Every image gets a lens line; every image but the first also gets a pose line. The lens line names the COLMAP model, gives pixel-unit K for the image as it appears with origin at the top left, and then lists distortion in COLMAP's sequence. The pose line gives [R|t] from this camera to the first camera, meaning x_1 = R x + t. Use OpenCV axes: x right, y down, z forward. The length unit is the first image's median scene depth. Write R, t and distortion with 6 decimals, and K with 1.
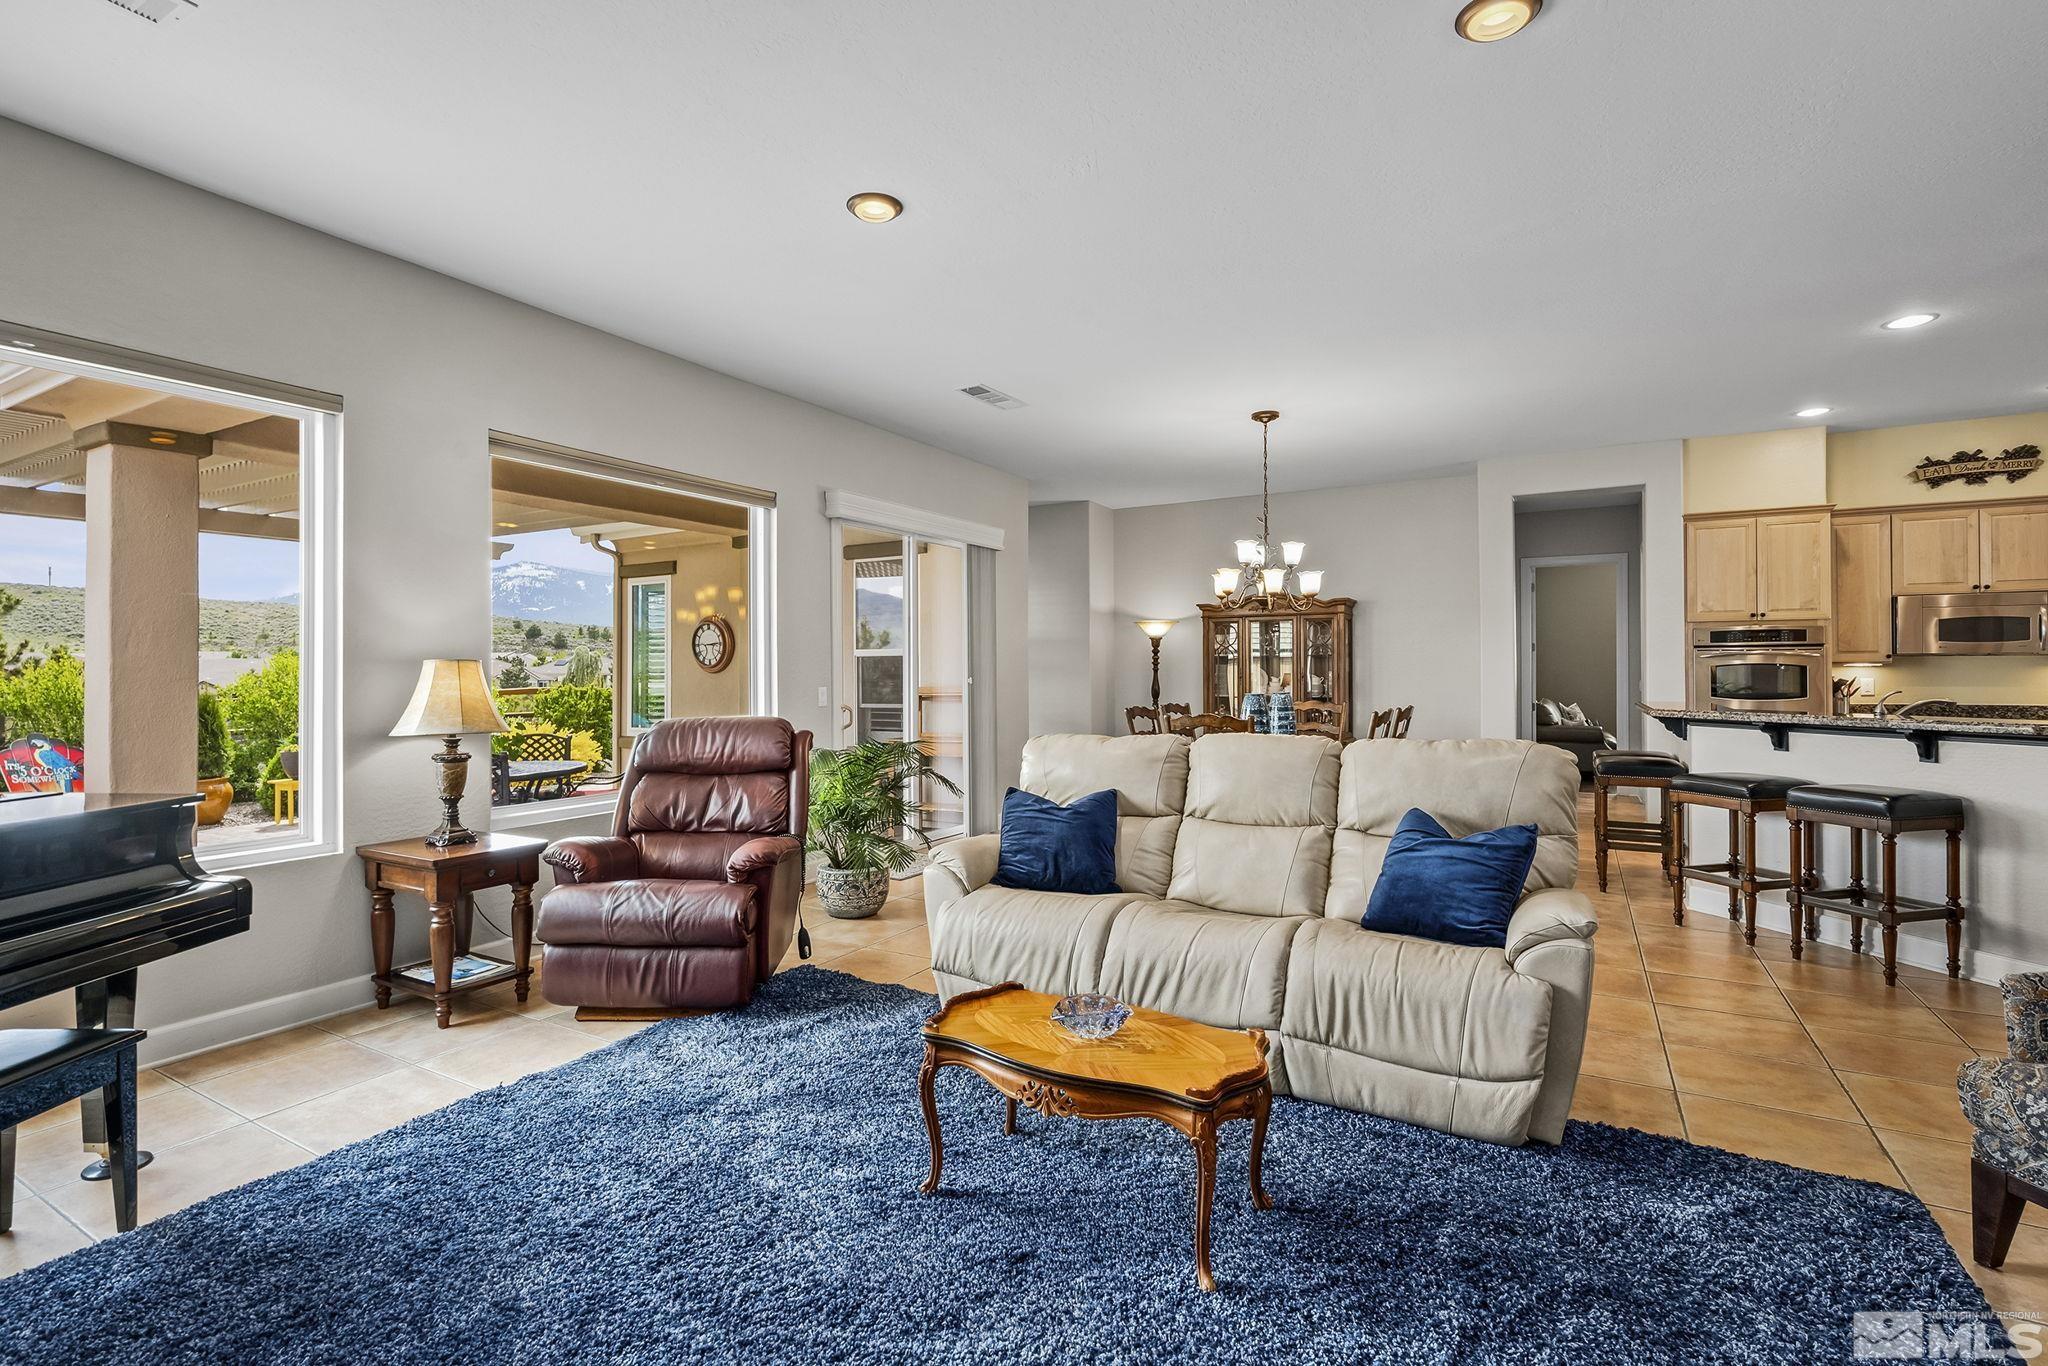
lens RADIAL K [[960.2, 0, 1004.1], [0, 960.2, 668.5], [0, 0, 1]] dist [-0.004375, 0.000600]
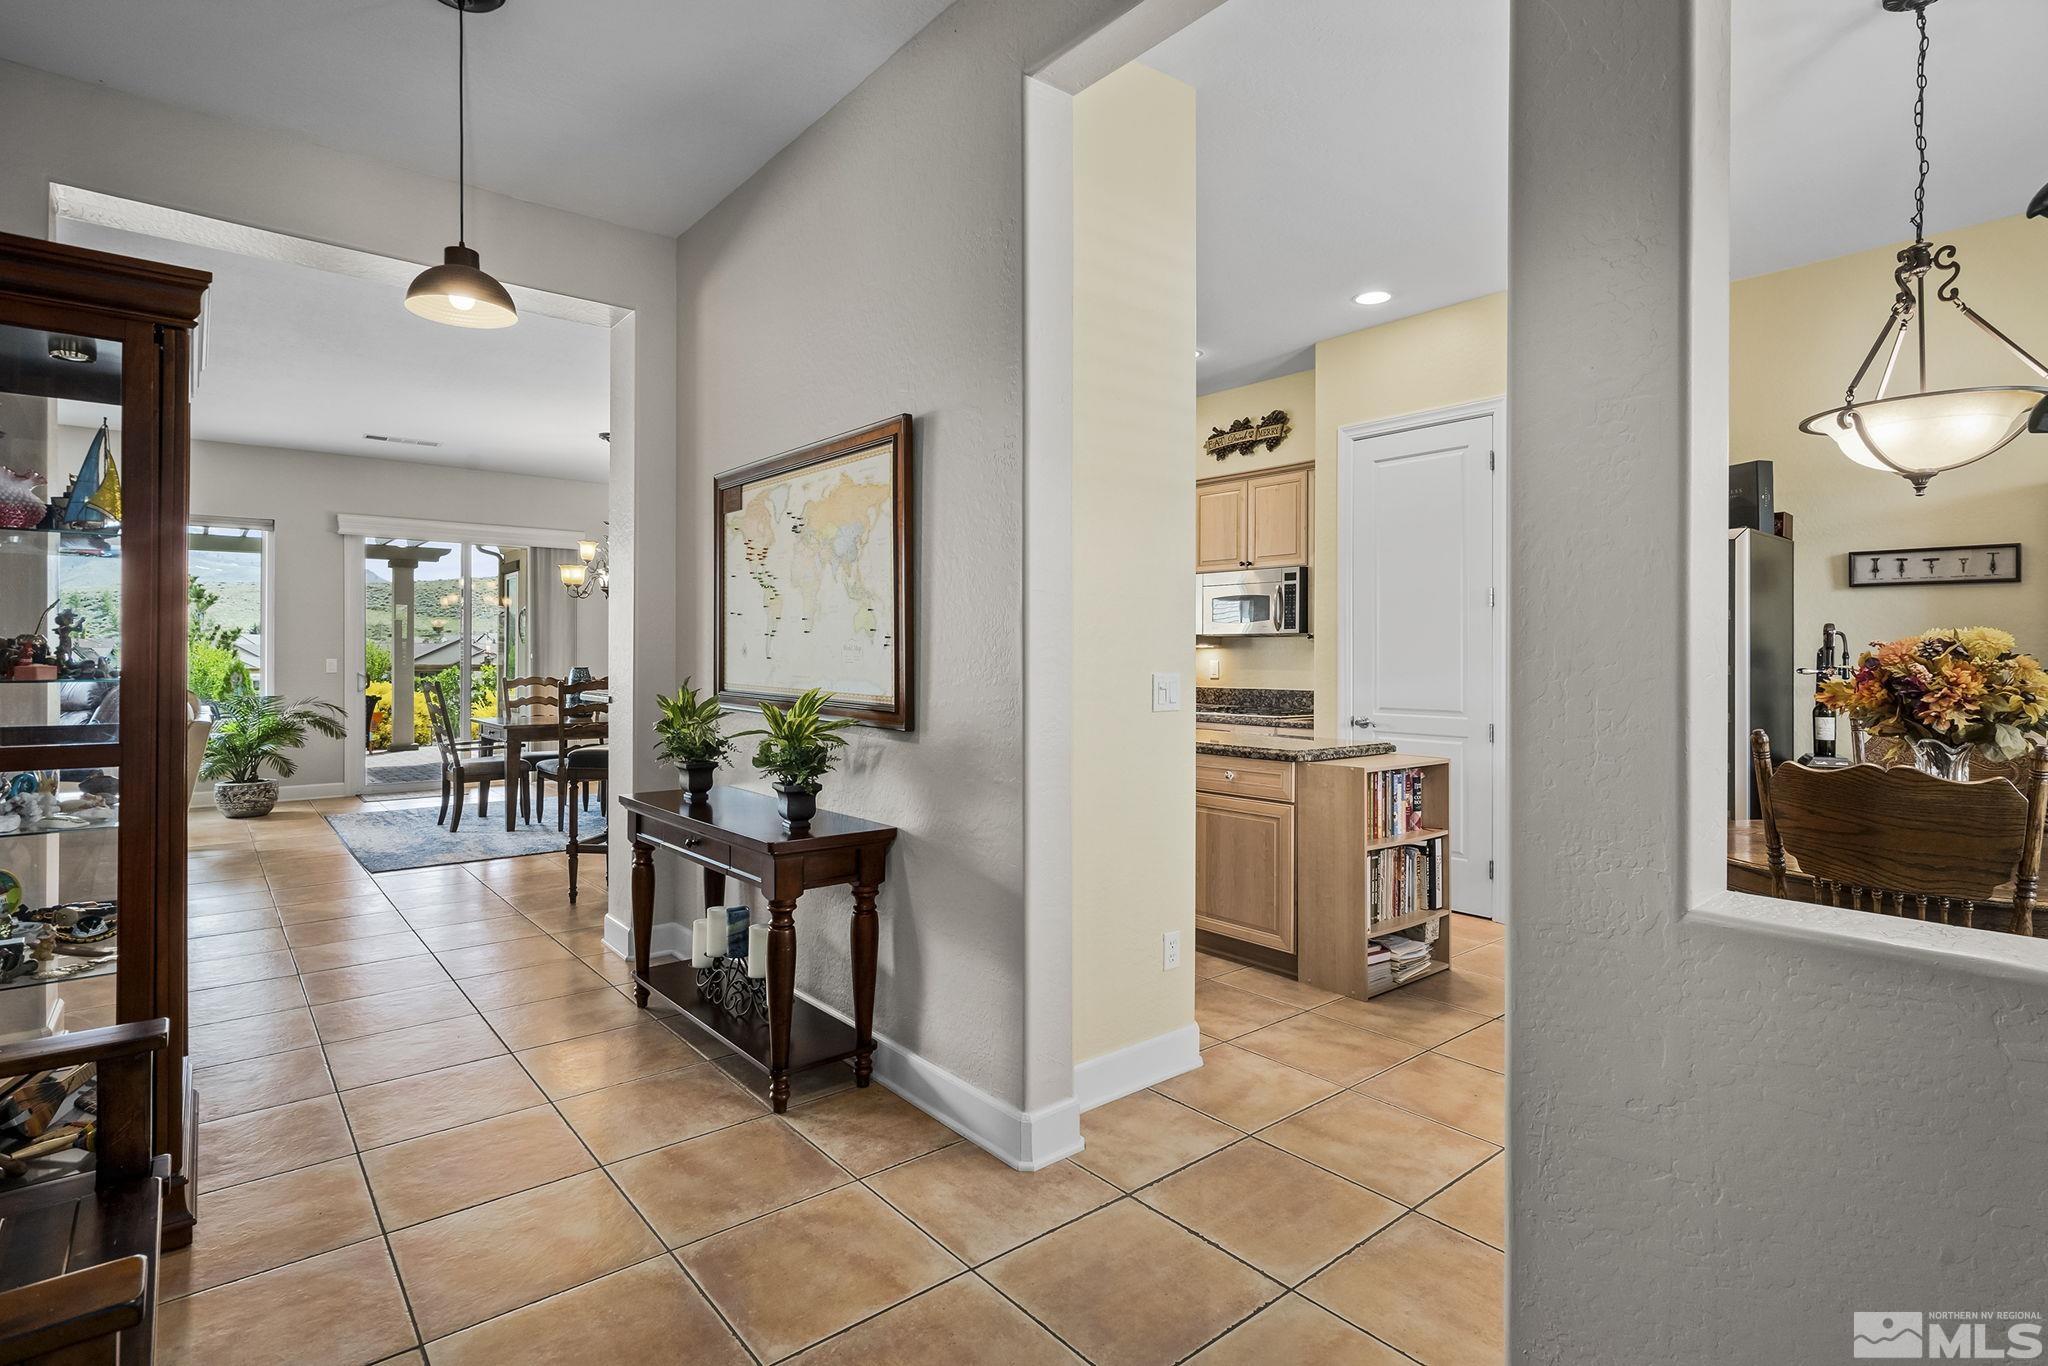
lens RADIAL K [[994.2, 0, 1001.0], [0, 994.2, 656.0], [0, 0, 1]] dist [0.001048, 0.000093]
pose [[0.936445, 0.008966, -0.350699, 1.171118], [-0.007716, 0.999958, 0.004960, 0.002101], [0.350729, -0.001939, 0.936475, 0.002108]]
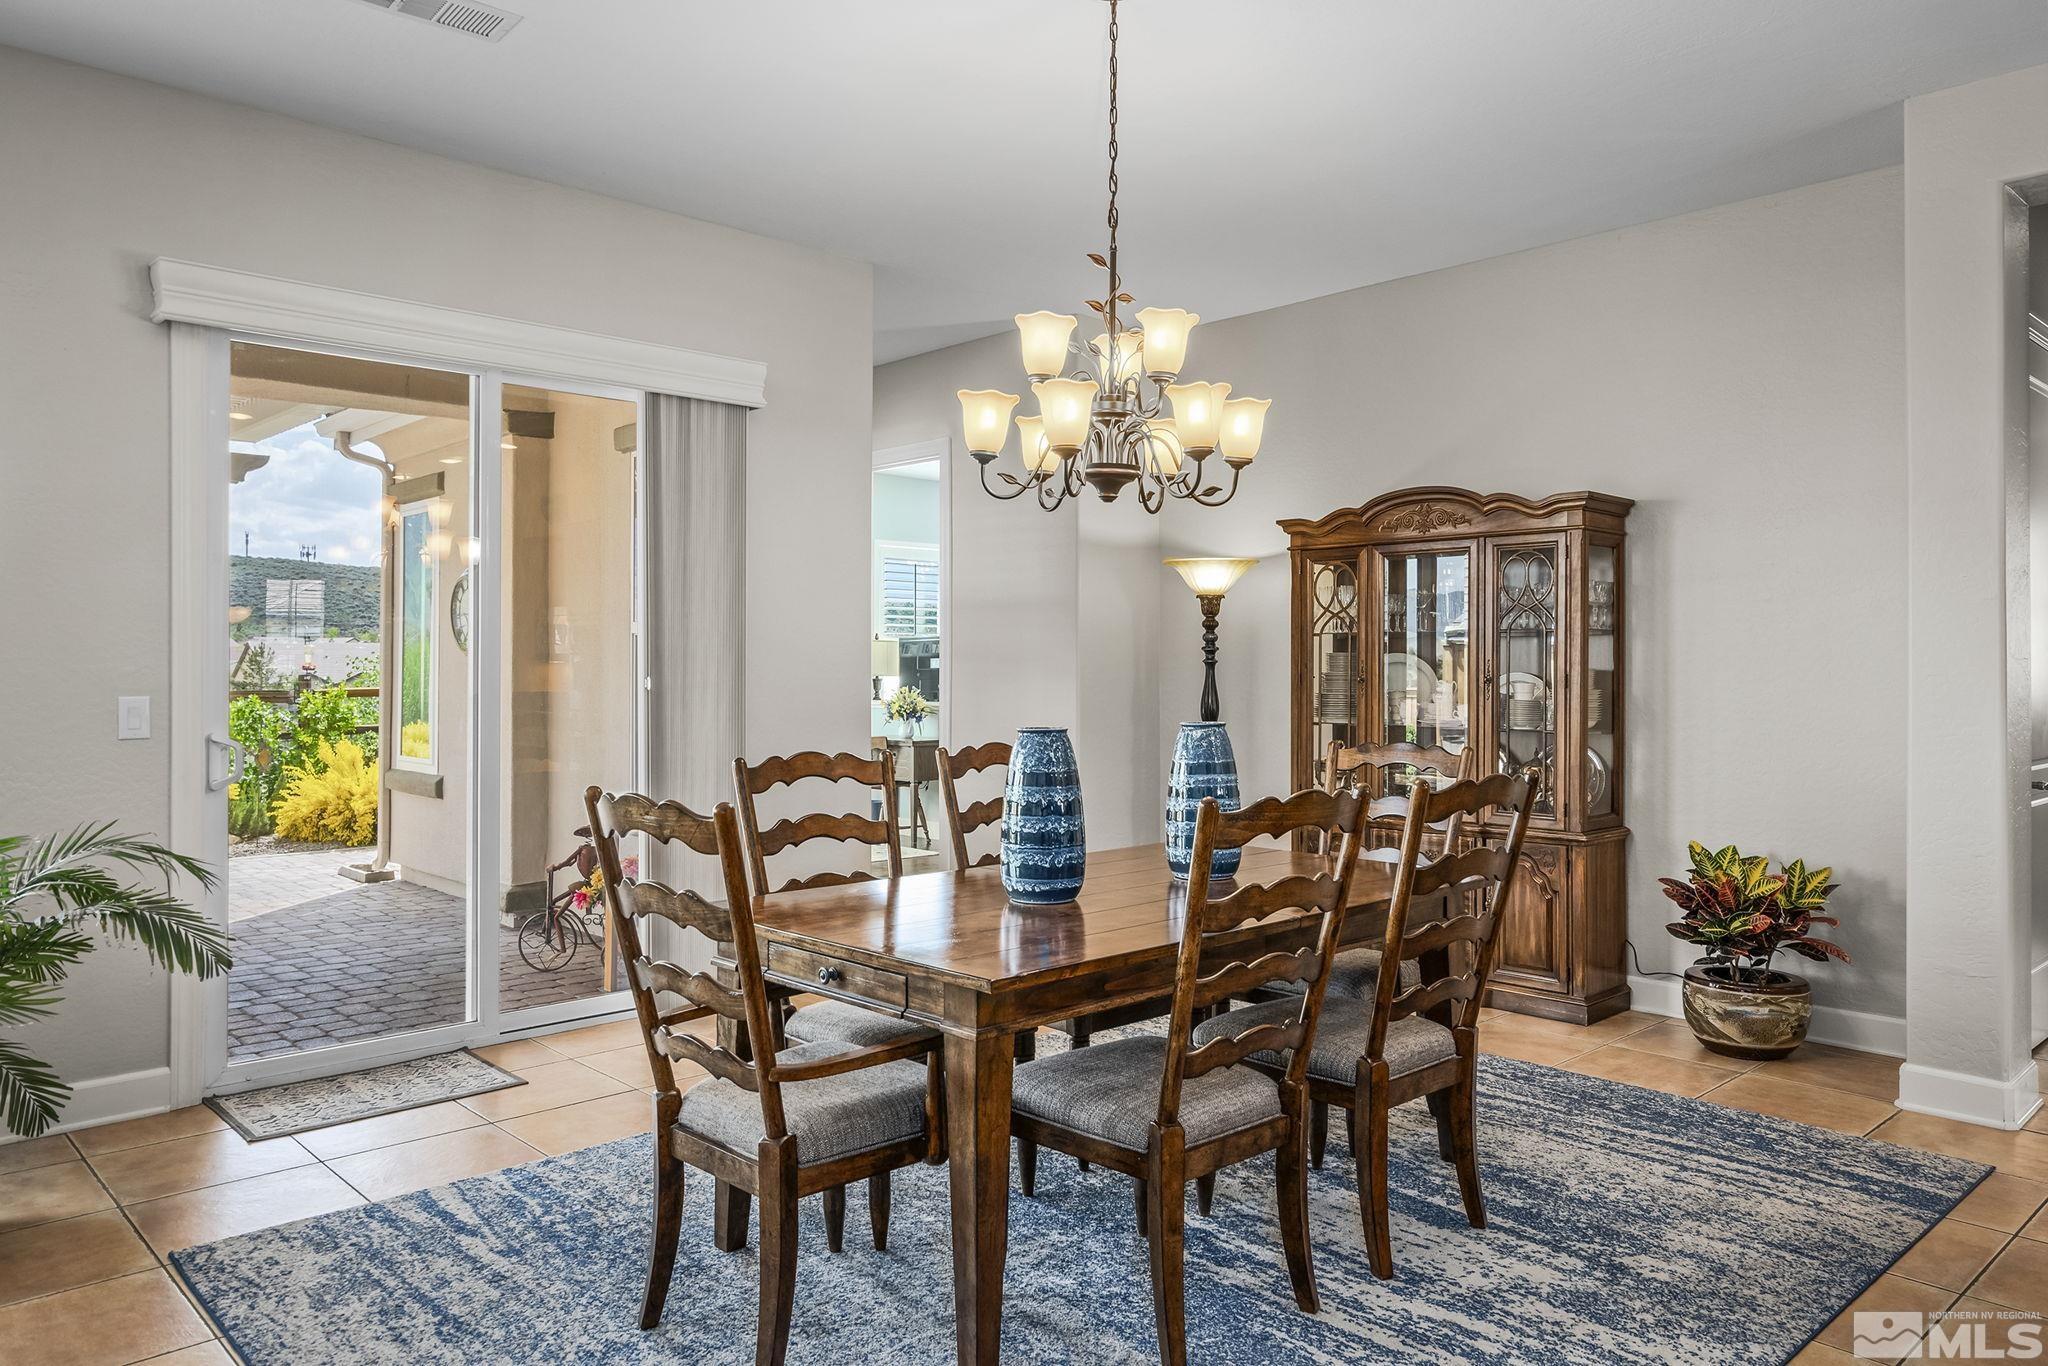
lens RADIAL K [[1390.9, 0, 1022.3], [0, 1390.9, 671.7], [0, 0, 1]] dist [0.014124, 0.005962]
pose [[0.960320, 0.008669, -0.278767, 0.389576], [-0.006925, 0.999950, 0.007239, 0.002198], [0.278816, -0.005021, 0.960331, 0.463204]]
